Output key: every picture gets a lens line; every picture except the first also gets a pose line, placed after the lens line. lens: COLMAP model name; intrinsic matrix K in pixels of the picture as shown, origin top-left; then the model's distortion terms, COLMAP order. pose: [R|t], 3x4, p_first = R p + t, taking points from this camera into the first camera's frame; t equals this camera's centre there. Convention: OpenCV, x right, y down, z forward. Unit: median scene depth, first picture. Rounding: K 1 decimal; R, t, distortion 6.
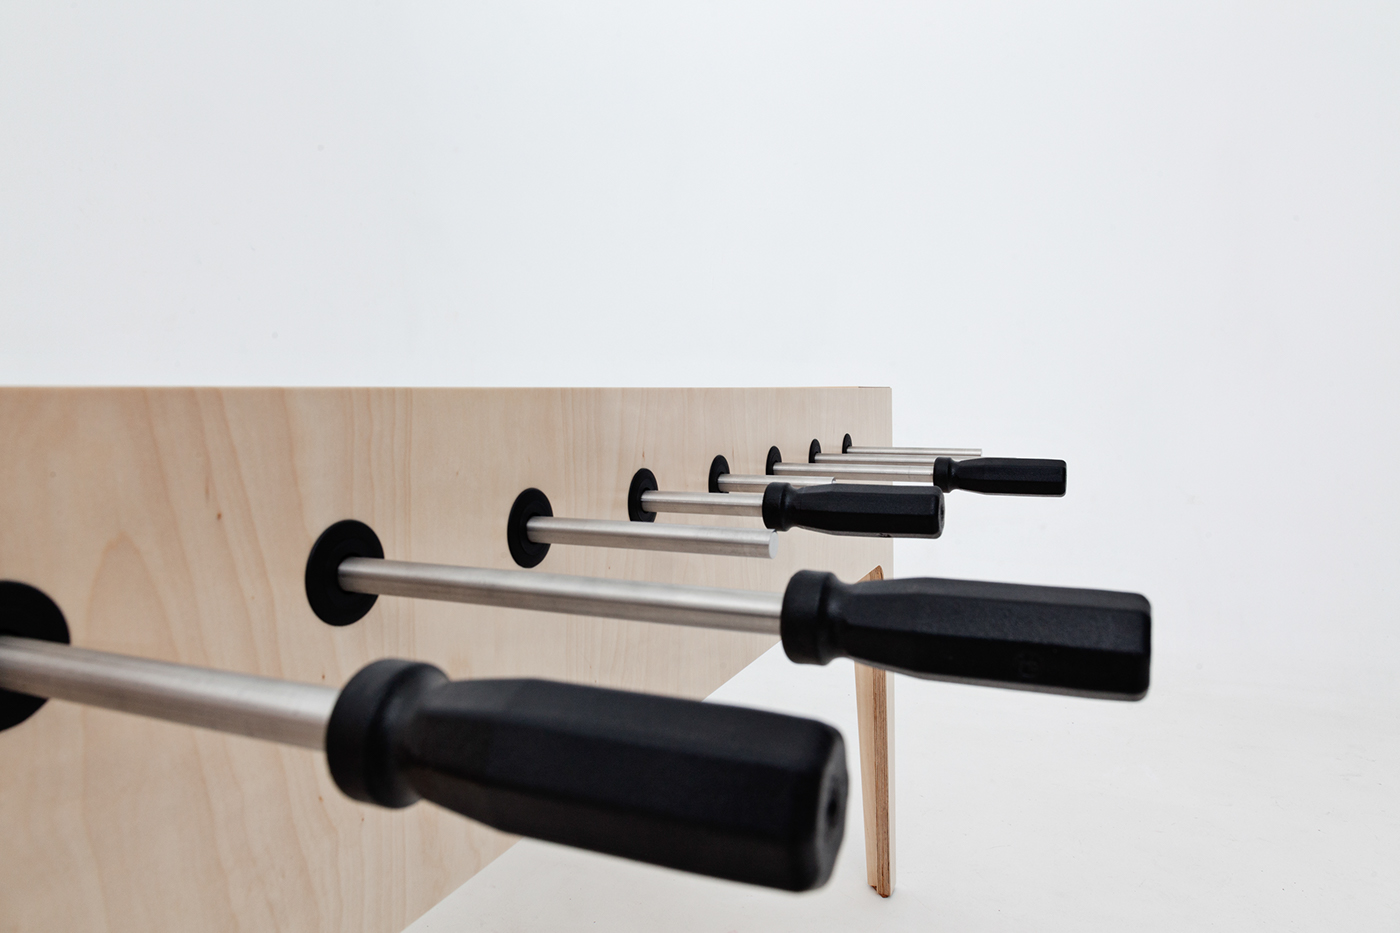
lens RADIAL K [[934.1, 0, 693.5], [0, 934.1, 474.4], [0, 0, 1]] dist [0.002401, 0.006336]
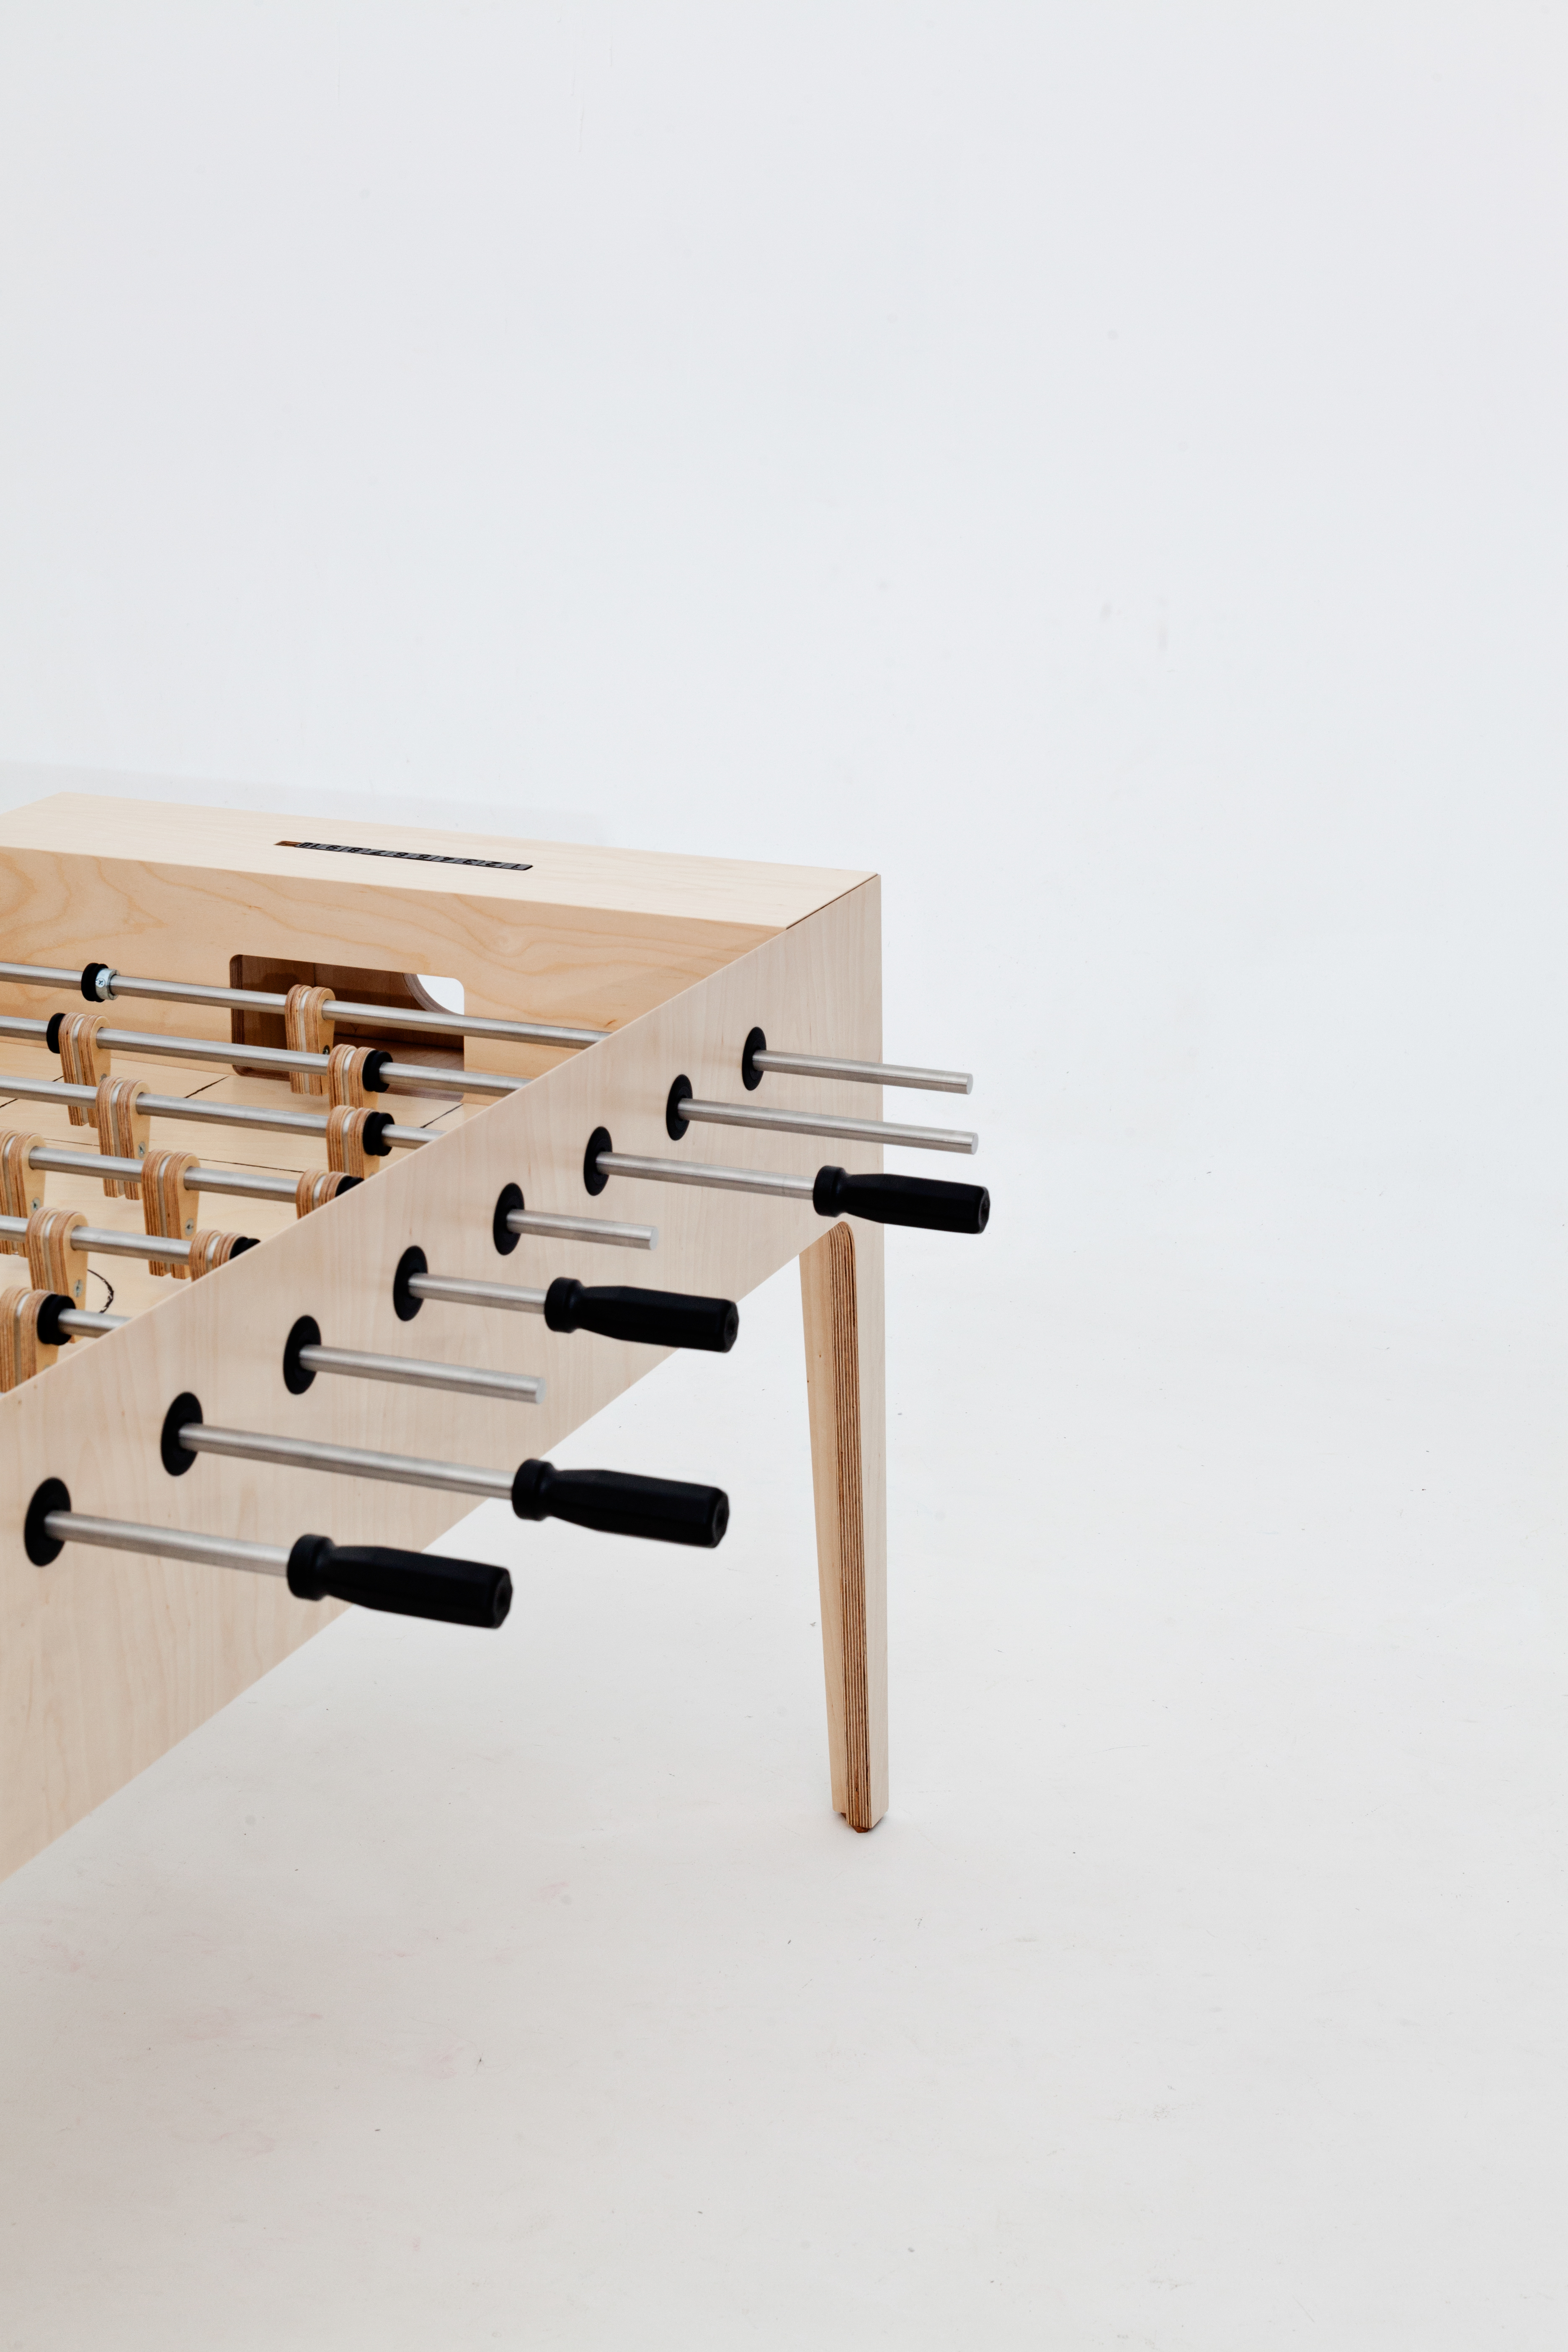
lens RADIAL K [[4157.7, 0, 782.1], [0, 4157.7, 1181.4], [0, 0, 1]] dist [-0.041617, 0.000000]
pose [[0.998316, 0.010862, 0.056993, 0.029225], [-0.022261, 0.978848, 0.203375, -0.375995], [-0.053578, -0.204301, 0.977441, -1.205439]]
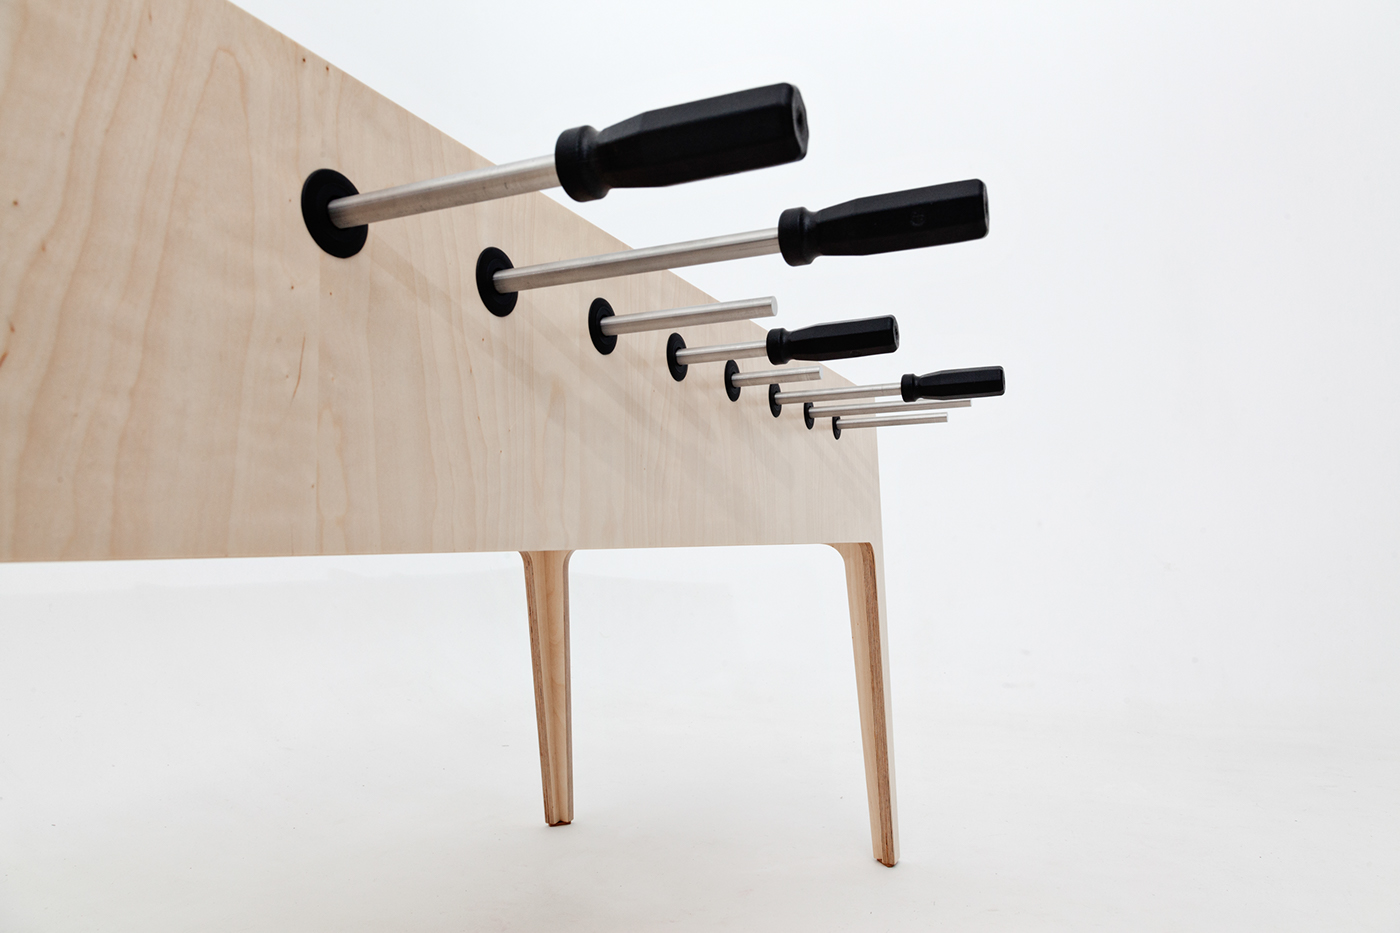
lens RADIAL K [[934.1, 0, 700.6], [0, 934.1, 489.1], [0, 0, 1]] dist [0.002401, 0.006336]
pose [[0.999888, -0.013770, 0.005807, -0.013945], [0.014461, 0.989541, -0.143525, 0.181638], [-0.003770, 0.143593, 0.989630, -0.133303]]
